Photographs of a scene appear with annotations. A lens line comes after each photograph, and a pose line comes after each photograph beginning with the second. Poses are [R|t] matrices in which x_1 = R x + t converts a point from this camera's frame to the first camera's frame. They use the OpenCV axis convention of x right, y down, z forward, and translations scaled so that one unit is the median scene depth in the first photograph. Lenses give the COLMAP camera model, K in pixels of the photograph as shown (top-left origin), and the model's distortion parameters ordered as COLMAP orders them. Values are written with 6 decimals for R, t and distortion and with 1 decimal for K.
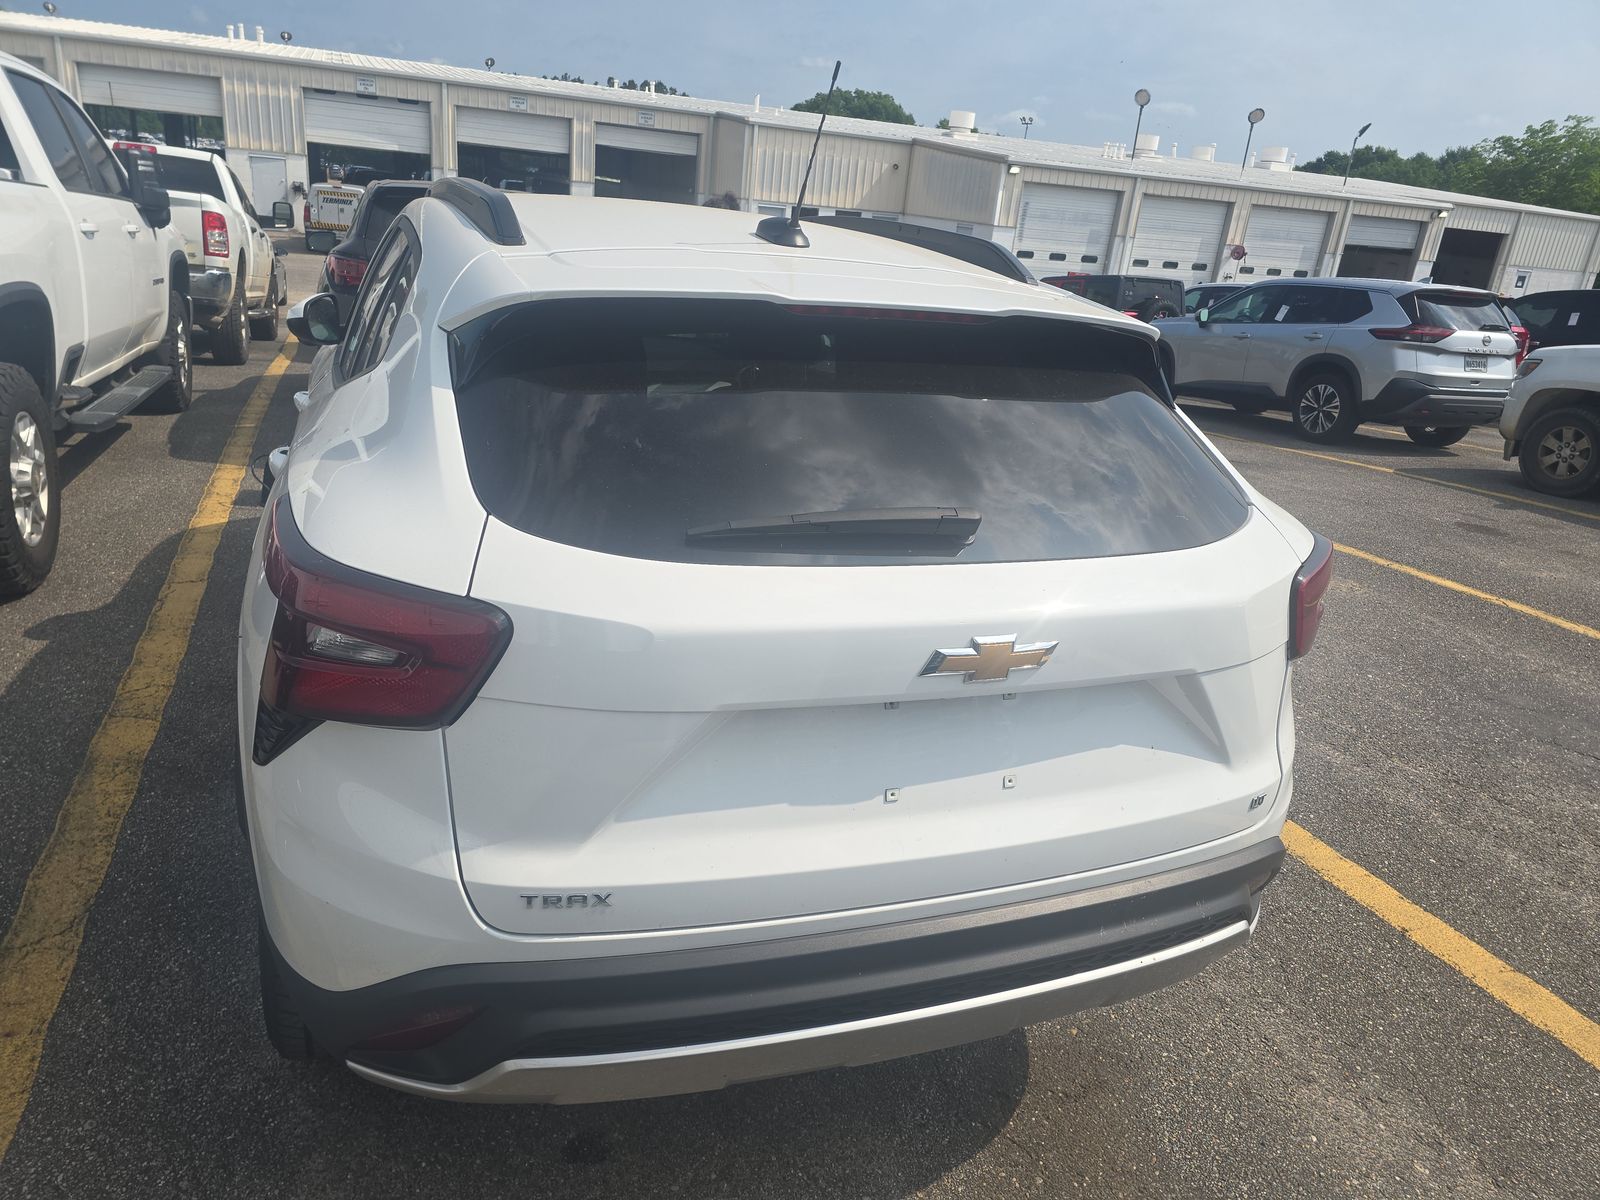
lens RADIAL K [[1059.4, 0, 805.3], [0, 1059.4, 622.9], [0, 0, 1]] dist [0.049859, -0.046884]
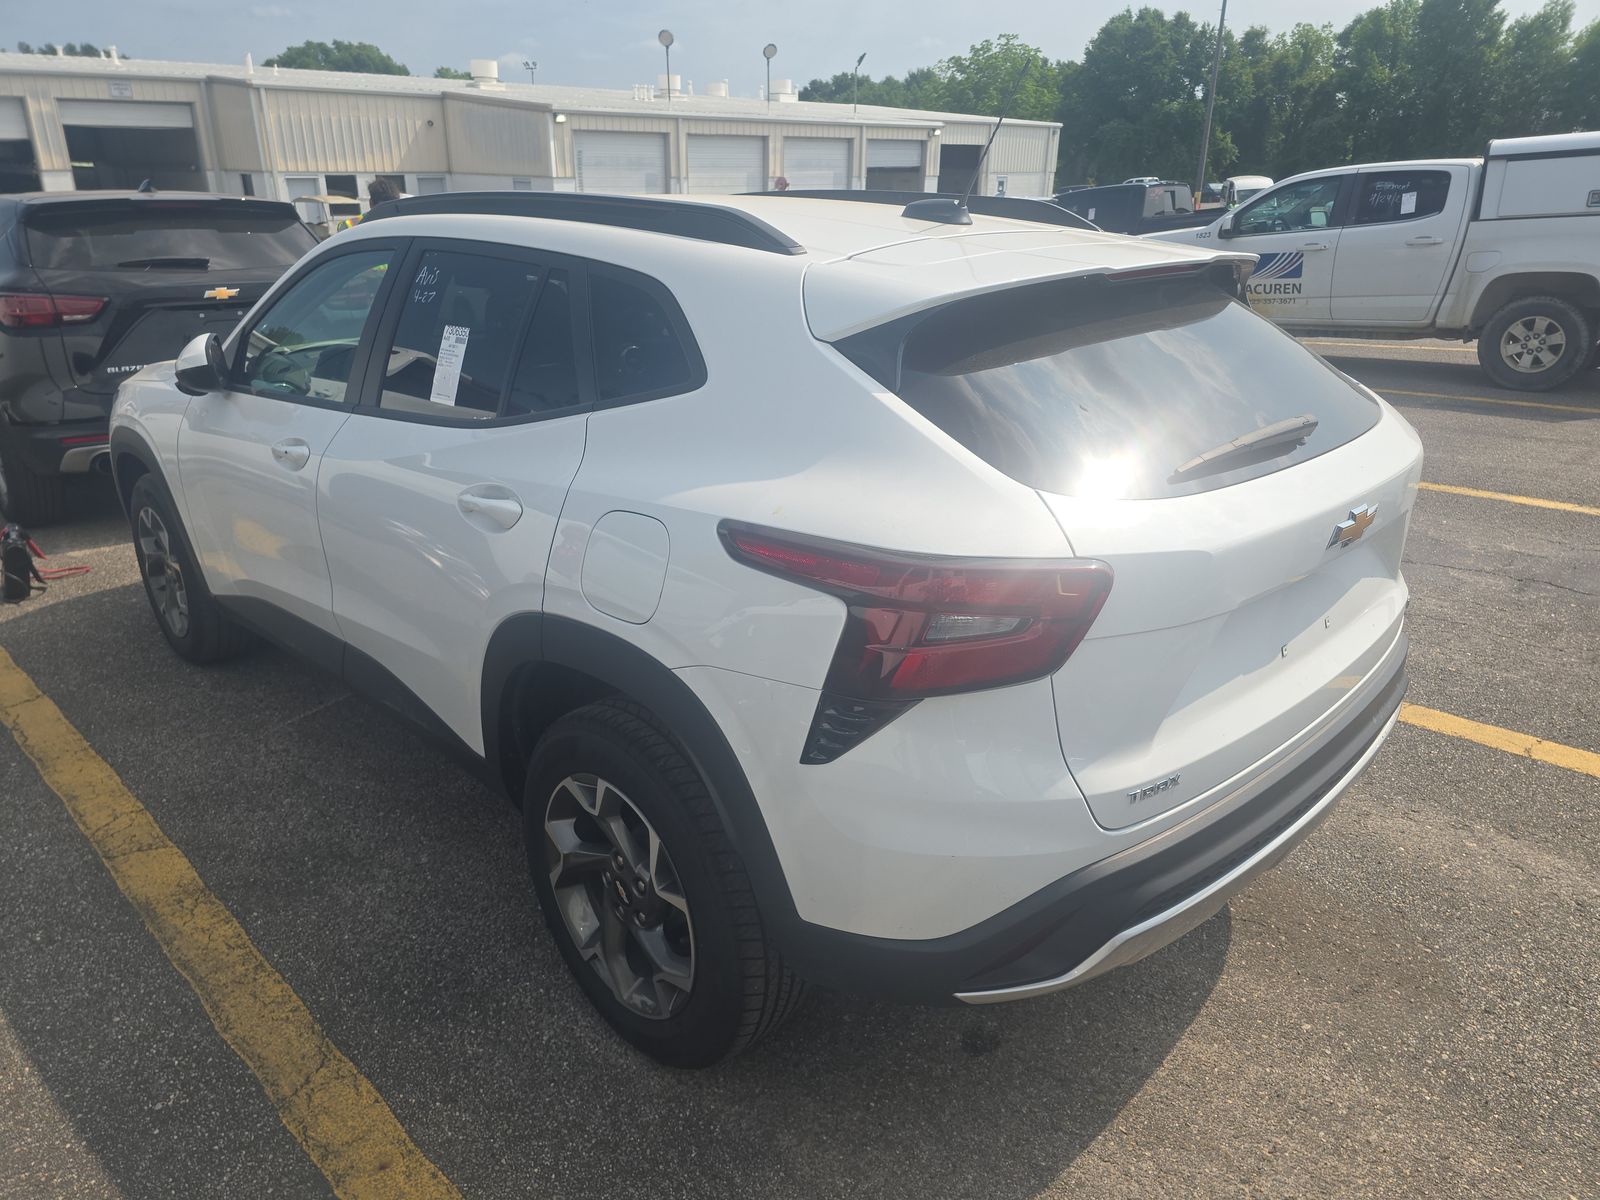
lens RADIAL K [[1059.4, 0, 805.3], [0, 1059.4, 622.9], [0, 0, 1]] dist [0.049859, -0.046884]
pose [[0.911602, -0.233718, 0.338169, -0.035848], [0.219008, 0.972304, 0.081608, -0.004111], [-0.347877, -0.000332, 0.937540, 0.000073]]
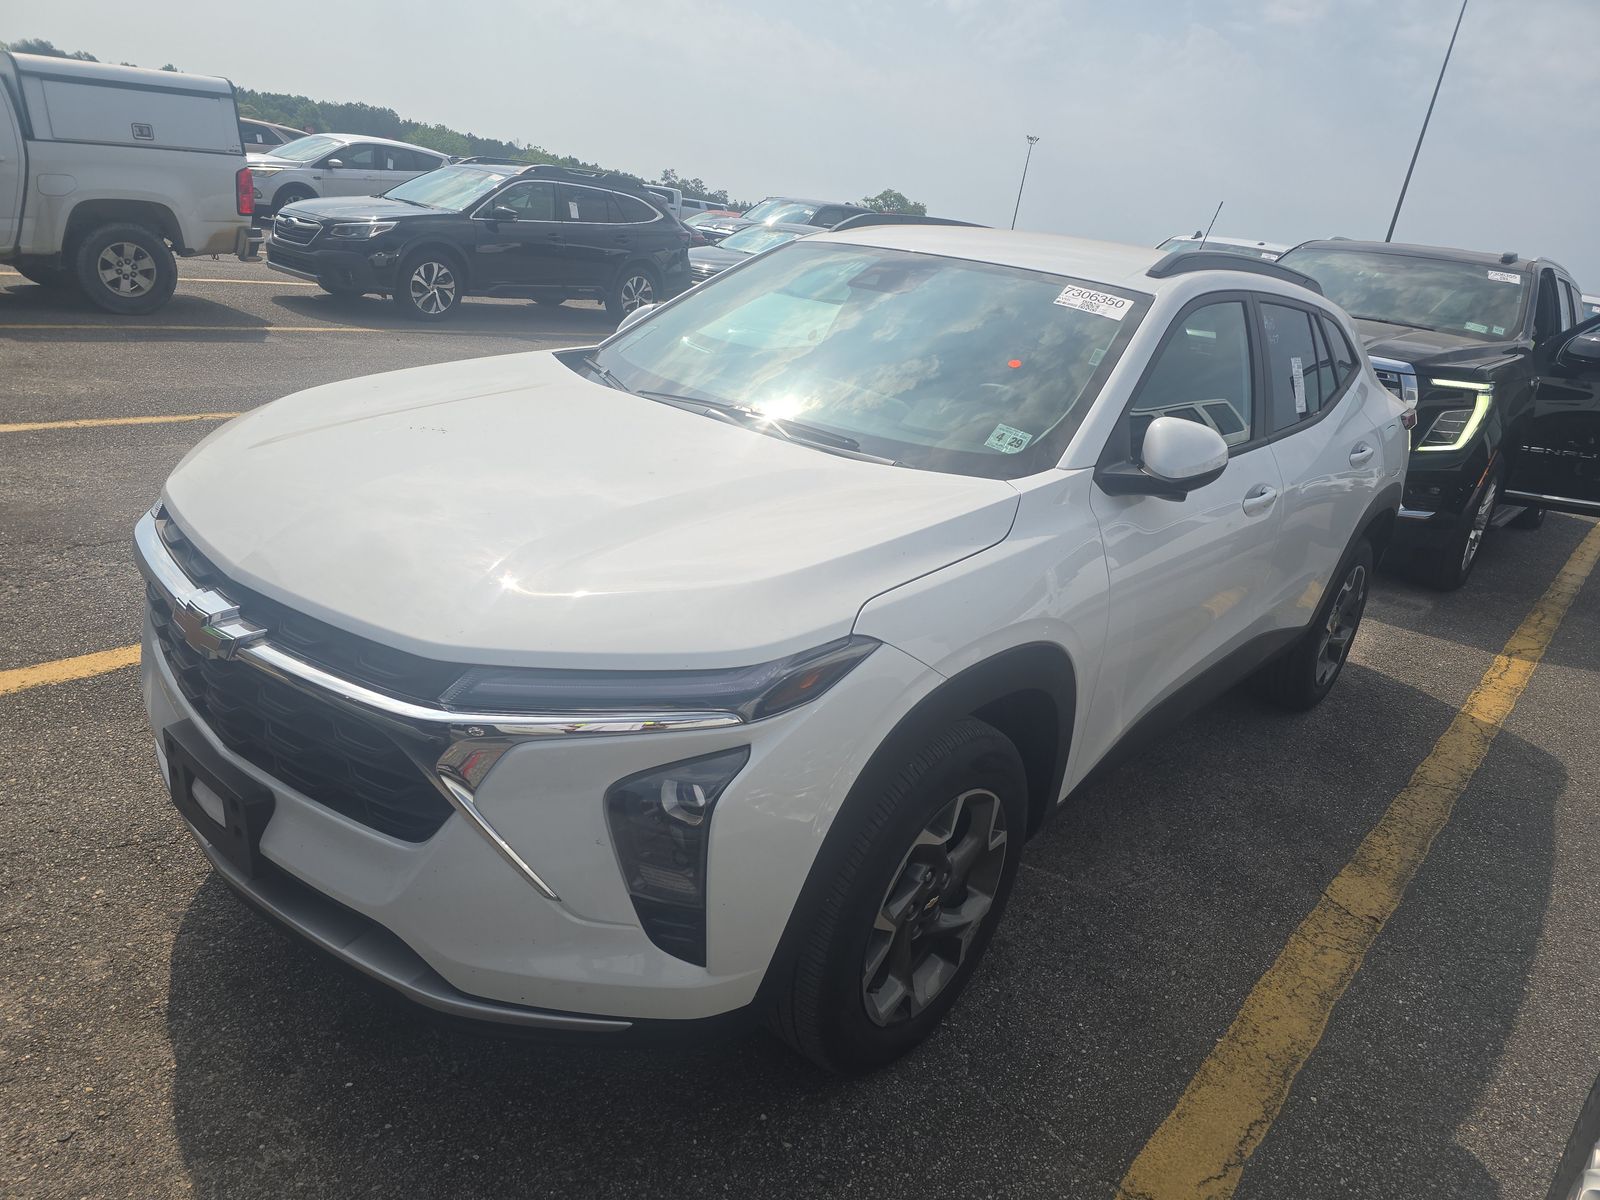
lens RADIAL K [[1049.6, 0, 800.0], [0, 1049.6, 600.0], [0, 0, 1]] dist [0.041401, -0.041651]
pose [[-0.450401, -0.428529, 0.783264, -0.091568], [0.144574, 0.830702, 0.537618, -0.059396], [-0.881043, 0.355383, -0.312194, 0.145389]]
